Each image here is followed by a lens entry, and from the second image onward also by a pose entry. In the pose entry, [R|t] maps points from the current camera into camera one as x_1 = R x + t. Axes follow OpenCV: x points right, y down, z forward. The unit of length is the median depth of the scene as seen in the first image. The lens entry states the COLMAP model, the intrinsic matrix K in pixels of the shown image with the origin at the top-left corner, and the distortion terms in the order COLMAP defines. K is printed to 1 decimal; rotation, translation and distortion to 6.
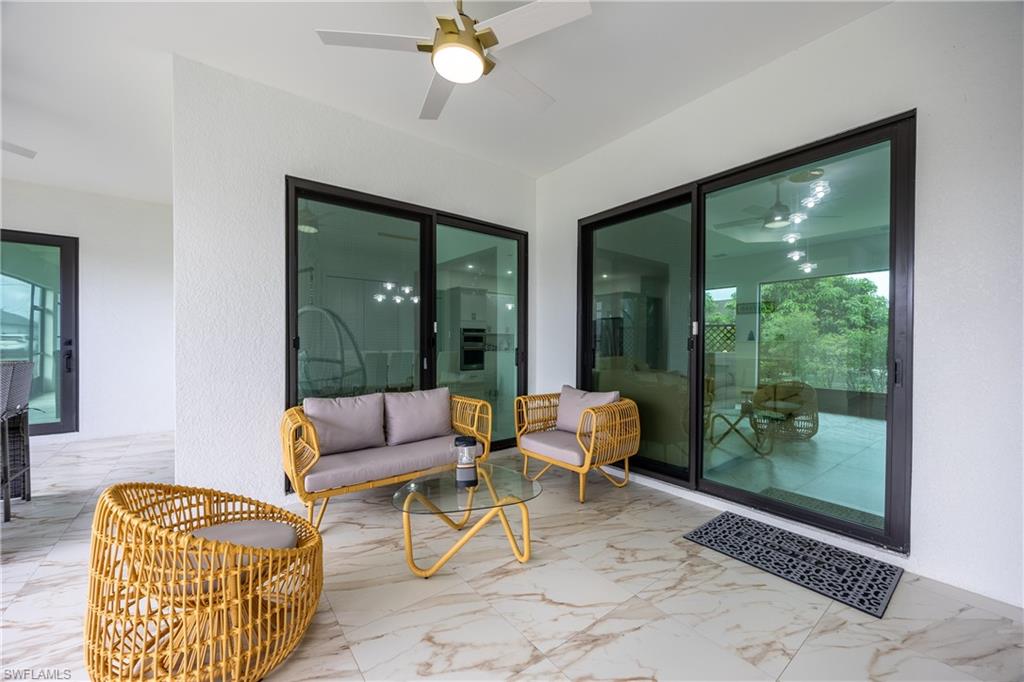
lens RADIAL K [[392.5, 0, 509.3], [0, 392.5, 343.0], [0, 0, 1]] dist [-0.000394, -0.000133]
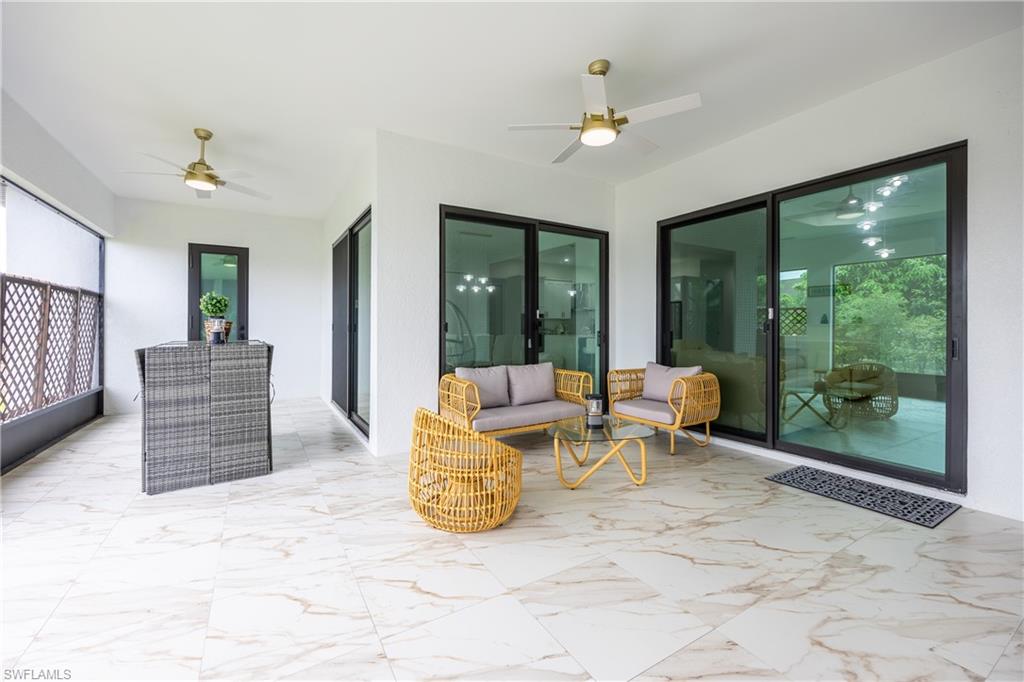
lens RADIAL K [[400.5, 0, 482.8], [0, 400.5, 324.4], [0, 0, 1]] dist [0.000742, -0.000060]
pose [[0.987992, -0.004280, -0.154444, -0.187455], [0.003052, 0.999962, -0.008189, 0.002292], [0.154473, 0.007620, 0.987968, -0.311301]]
